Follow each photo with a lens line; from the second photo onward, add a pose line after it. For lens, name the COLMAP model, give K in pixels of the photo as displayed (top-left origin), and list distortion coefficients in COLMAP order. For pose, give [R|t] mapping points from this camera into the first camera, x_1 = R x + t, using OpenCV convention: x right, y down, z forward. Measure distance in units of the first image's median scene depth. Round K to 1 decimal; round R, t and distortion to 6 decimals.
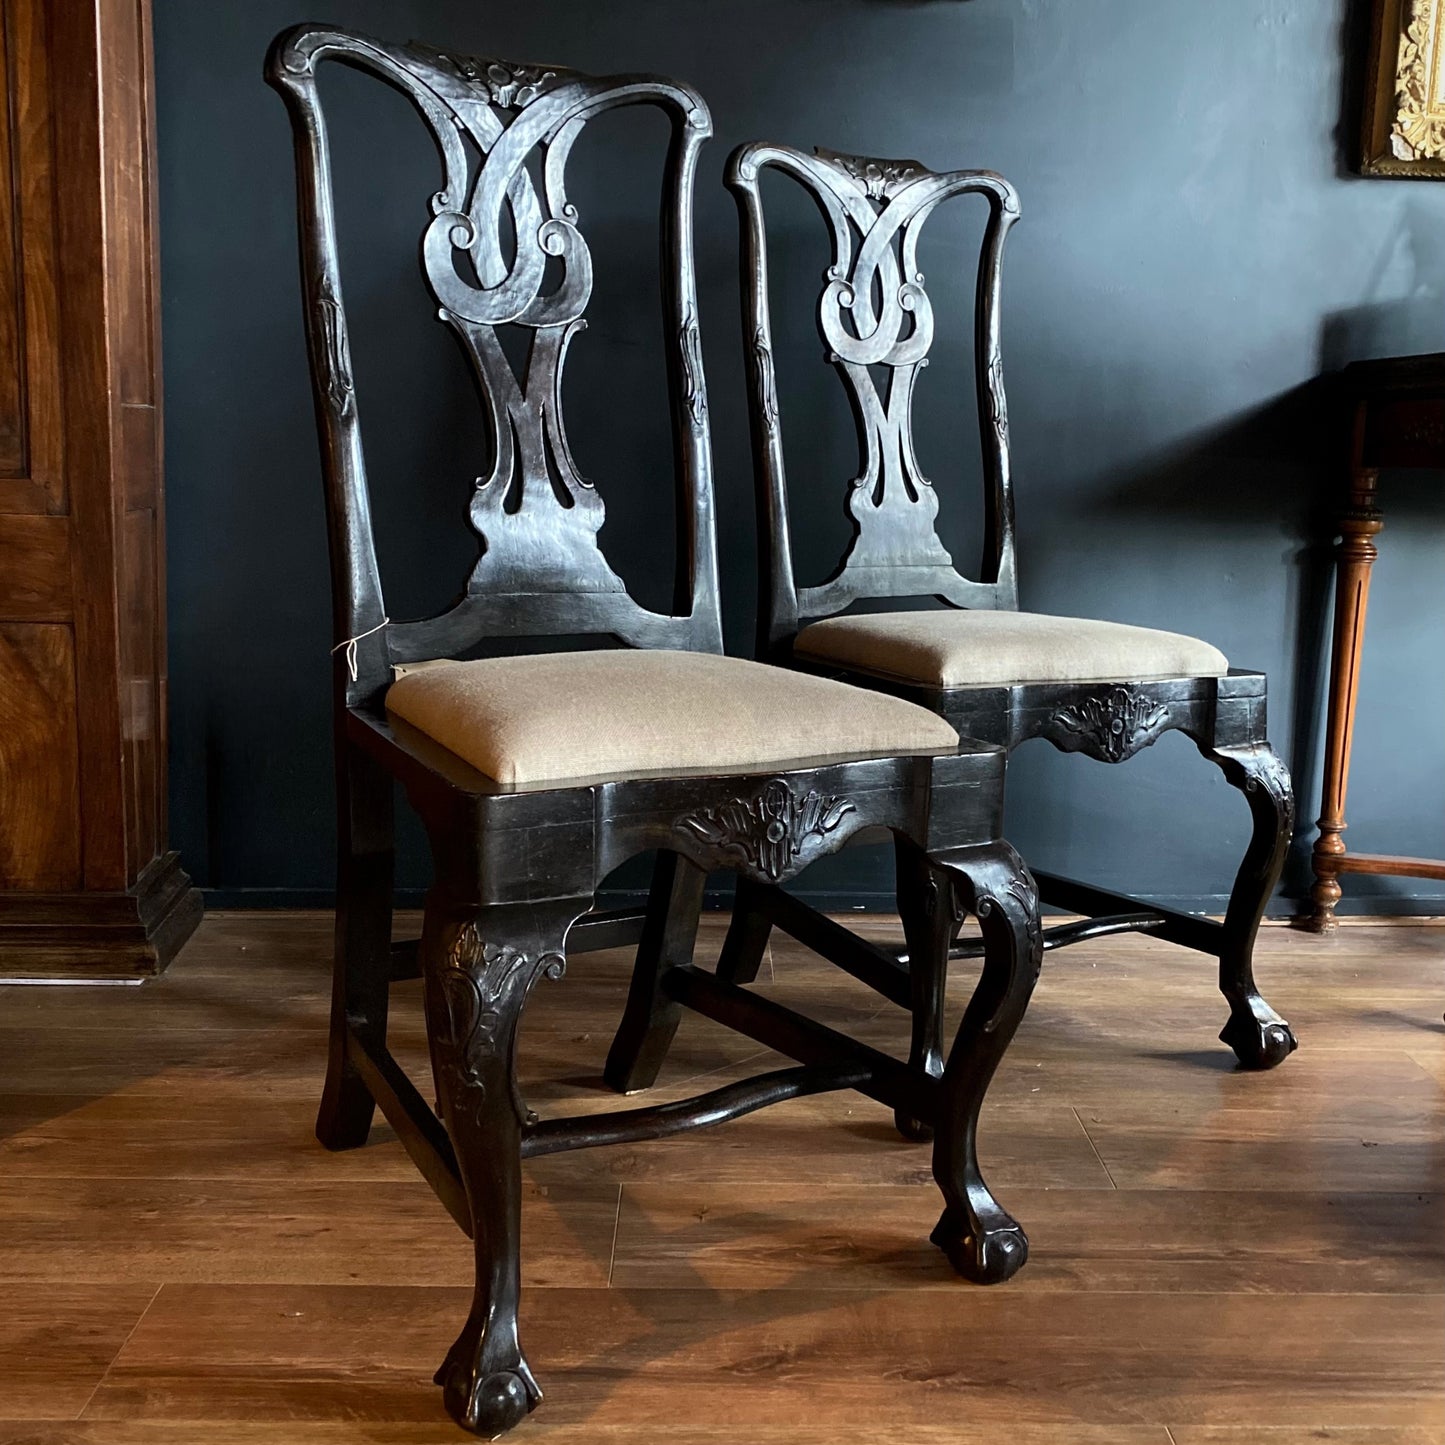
lens RADIAL K [[1944.7, 0, 761.8], [0, 1944.7, 734.3], [0, 0, 1]] dist [-0.008794, 0.000000]
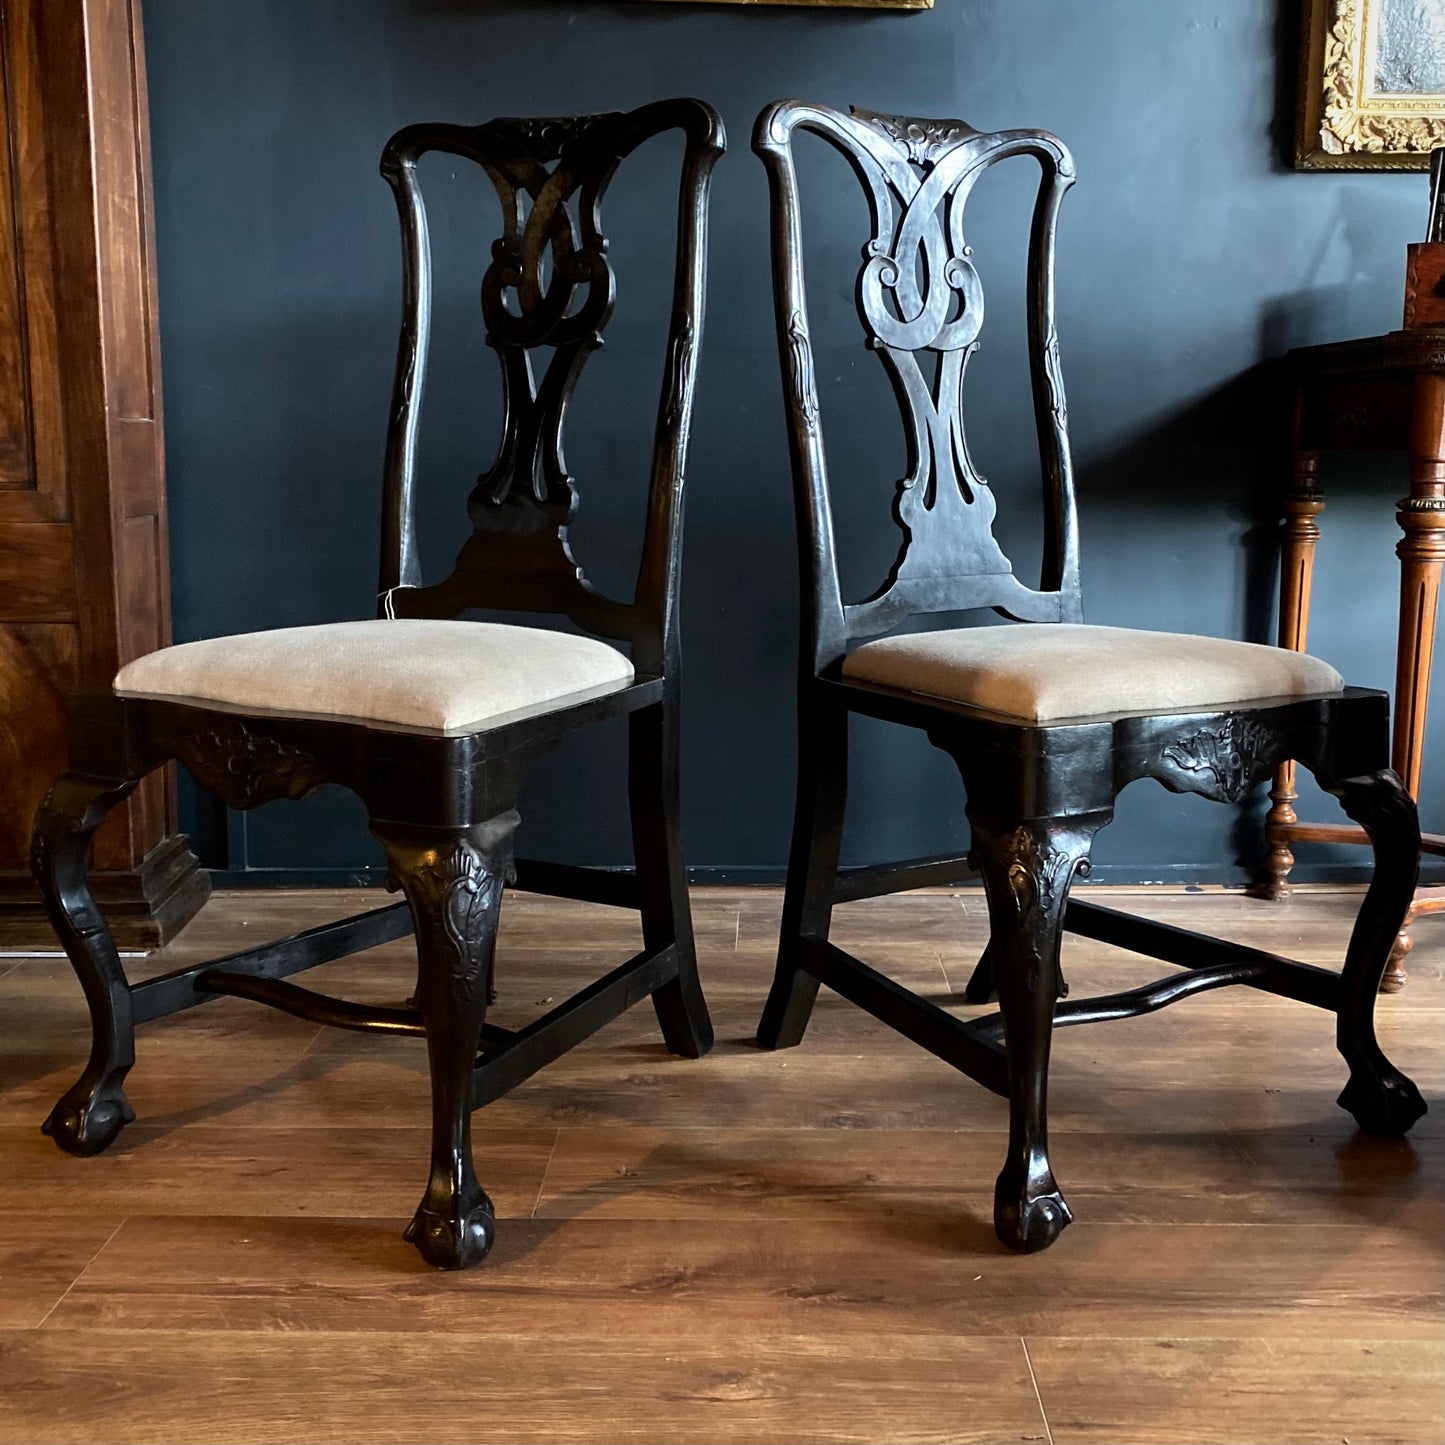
lens RADIAL K [[1944.7, 0, 766.7], [0, 1944.7, 735.8], [0, 0, 1]] dist [-0.008794, 0.000000]
pose [[0.998341, -0.015779, -0.055367, 0.088184], [0.015701, 0.999875, -0.001849, 0.014132], [0.055389, 0.000977, 0.998464, -0.060078]]
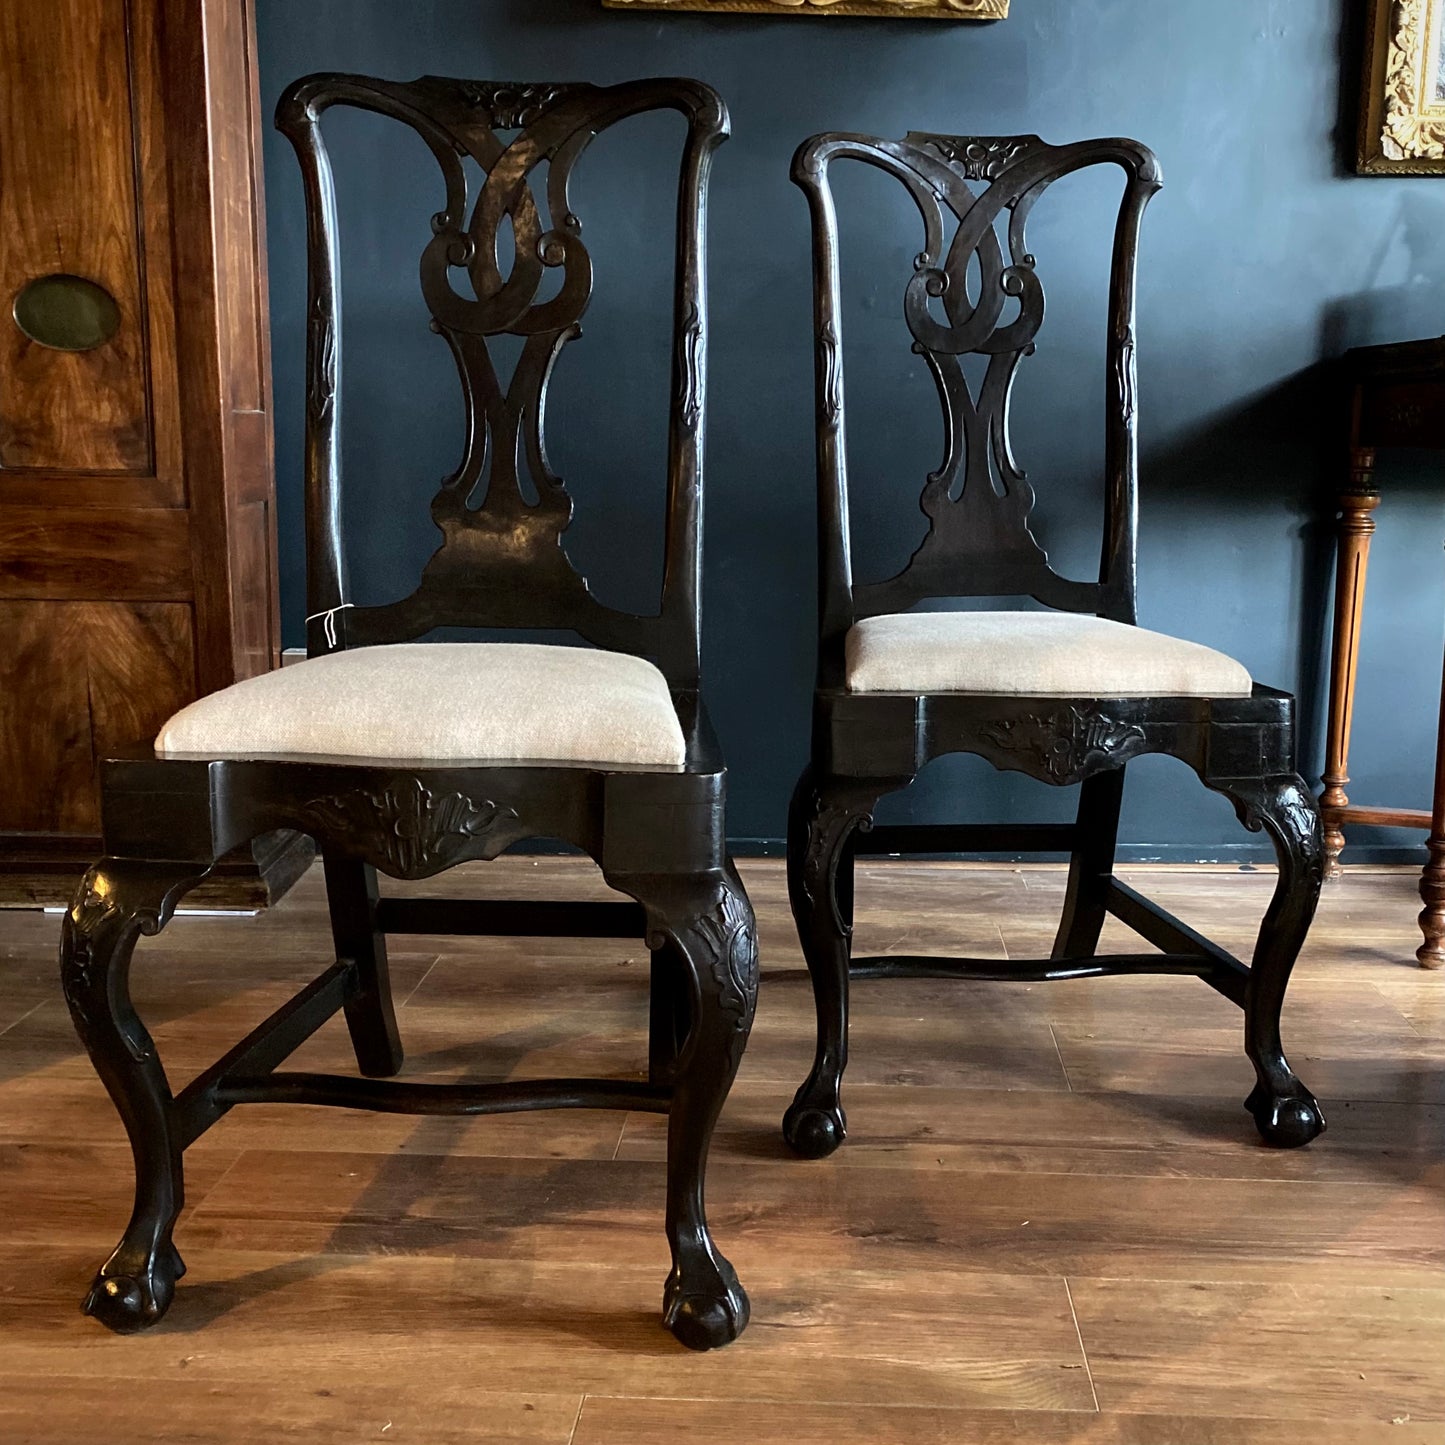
lens RADIAL K [[1944.7, 0, 763.0], [0, 1944.7, 749.3], [0, 0, 1]] dist [-0.008794, 0.000000]
pose [[0.995283, -0.001863, -0.096998, 0.095148], [0.003488, 0.999856, 0.016583, 0.012550], [0.096953, -0.016843, 0.995146, -0.119196]]
